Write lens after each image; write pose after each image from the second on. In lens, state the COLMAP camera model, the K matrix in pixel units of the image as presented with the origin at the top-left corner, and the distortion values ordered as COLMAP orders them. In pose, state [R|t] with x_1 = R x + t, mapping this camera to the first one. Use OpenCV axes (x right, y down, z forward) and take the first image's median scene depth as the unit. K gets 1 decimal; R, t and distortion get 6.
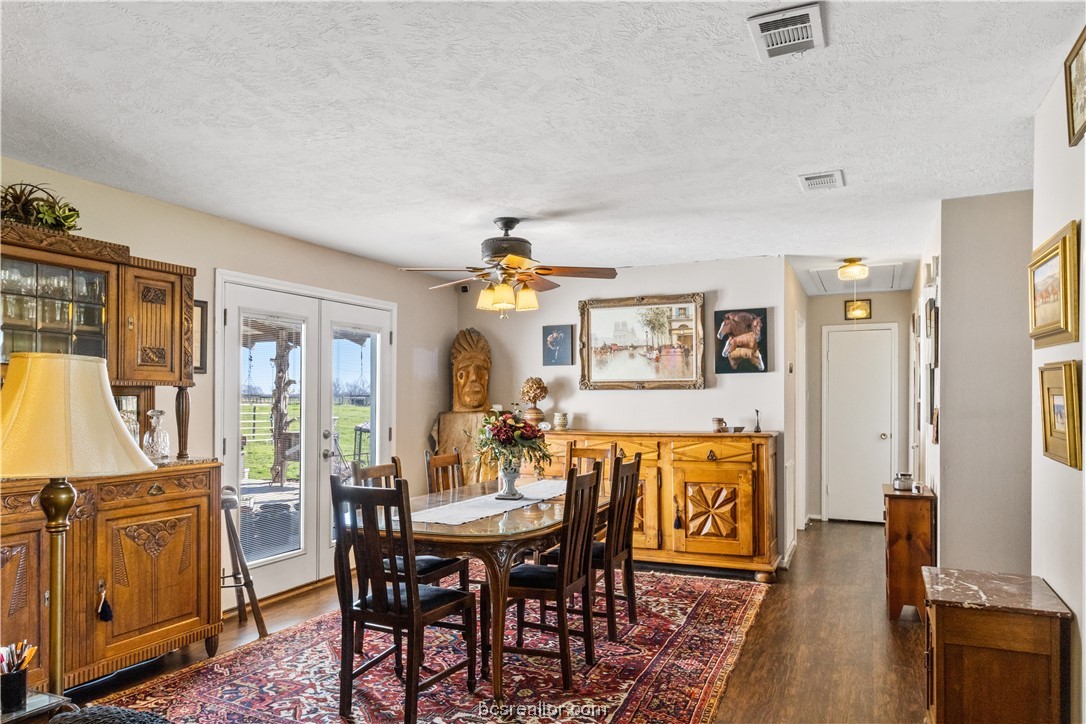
lens RADIAL K [[705.1, 0, 544.2], [0, 705.1, 381.7], [0, 0, 1]] dist [-0.000089, 0.000036]
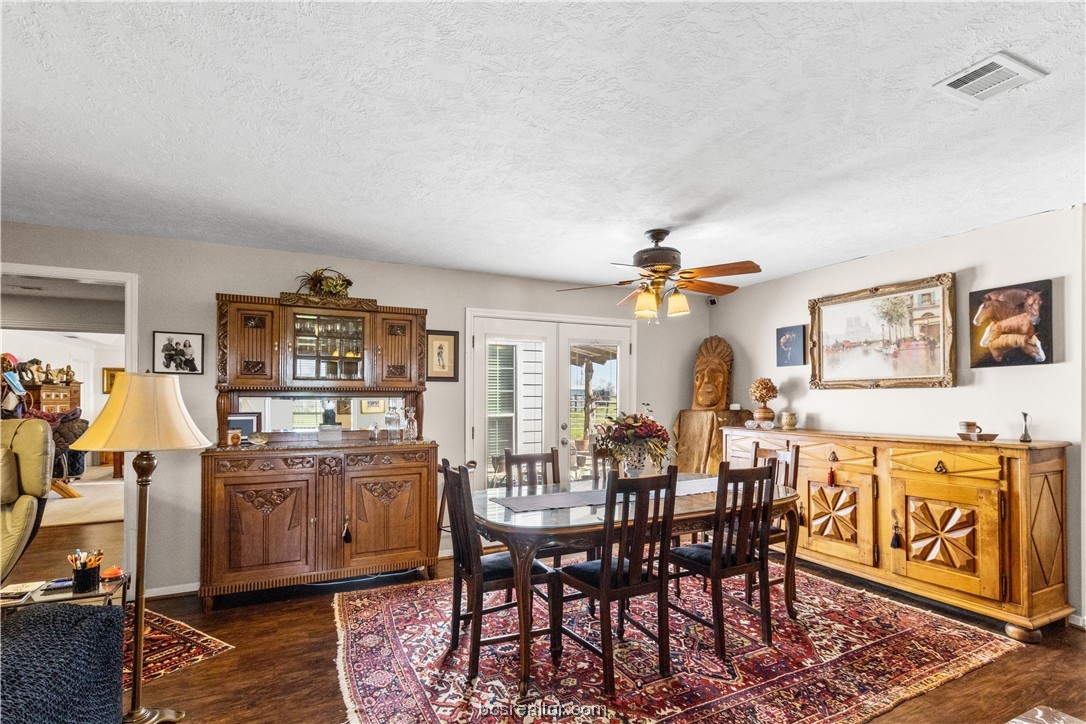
lens RADIAL K [[517.3, 0, 542.9], [0, 517.3, 388.3], [0, 0, 1]] dist [0.001259, 0.000606]
pose [[0.775707, -0.013100, -0.630957, 0.255702], [0.016786, 0.999859, -0.000121, 0.004348], [0.630869, -0.010497, 0.775818, 0.230367]]
